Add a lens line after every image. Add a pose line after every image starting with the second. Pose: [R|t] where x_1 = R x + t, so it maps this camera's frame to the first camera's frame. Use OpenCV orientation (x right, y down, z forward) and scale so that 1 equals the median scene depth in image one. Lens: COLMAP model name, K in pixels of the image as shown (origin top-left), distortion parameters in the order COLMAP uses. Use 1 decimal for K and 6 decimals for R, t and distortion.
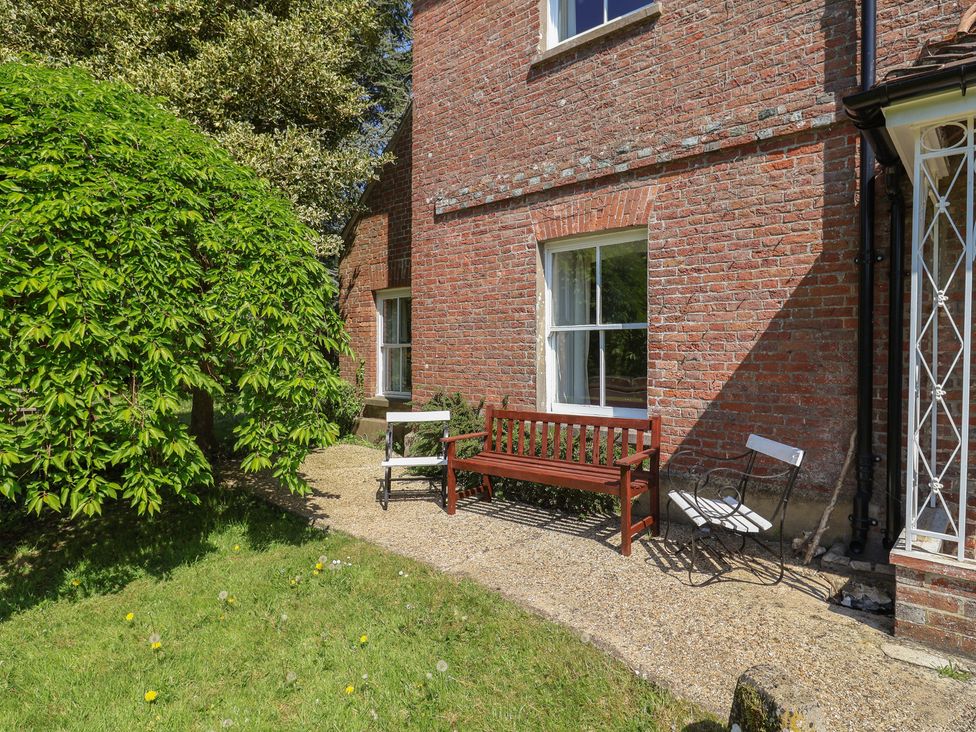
lens RADIAL K [[562.8, 0, 488.0], [0, 562.8, 366.0], [0, 0, 1]] dist [0.001057, -0.000205]
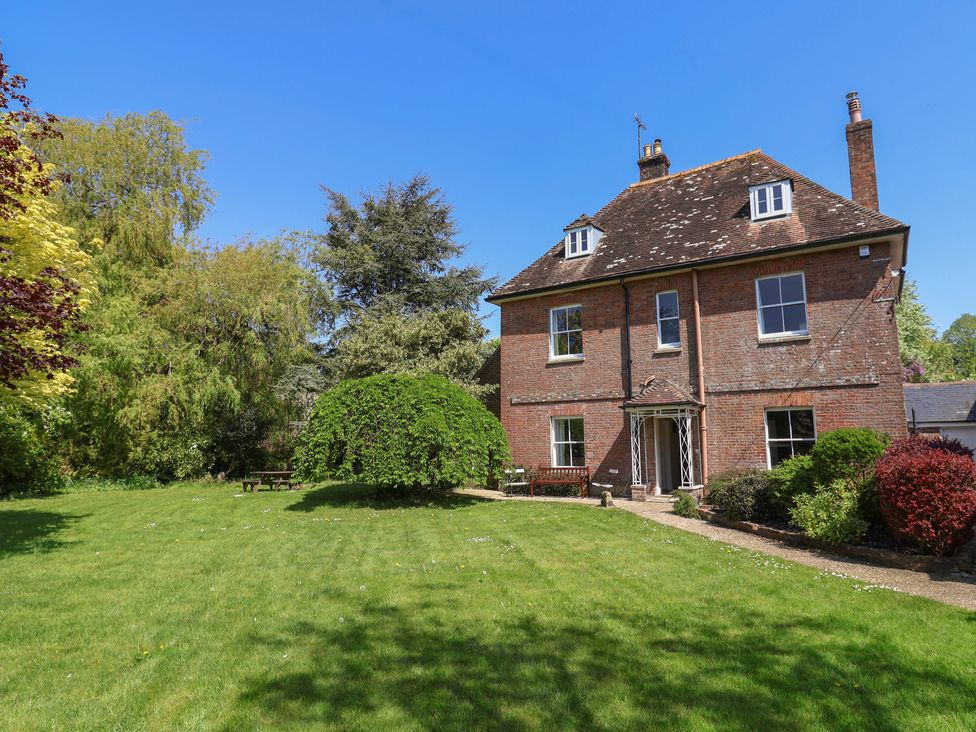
lens RADIAL K [[578.2, 0, 485.7], [0, 578.2, 371.0], [0, 0, 1]] dist [0.003678, -0.016931]
pose [[0.989573, 0.010729, 0.143632, -0.816638], [0.011802, 0.987829, -0.155098, 0.040334], [-0.143548, 0.155176, 0.977402, -2.419560]]
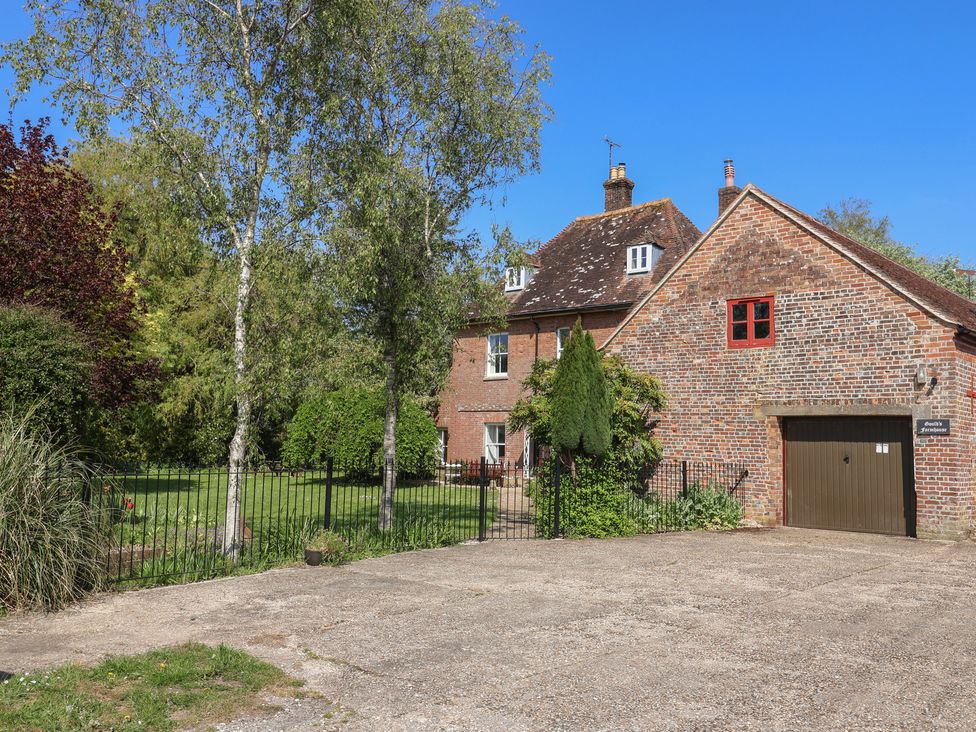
lens RADIAL K [[859.5, 0, 476.0], [0, 859.5, 368.4], [0, 0, 1]] dist [-0.003548, -0.004198]
pose [[0.999456, 0.020424, -0.025907, 0.194885], [-0.023264, 0.993151, -0.114497, 0.109746], [0.023391, 0.115038, 0.993086, -5.521317]]
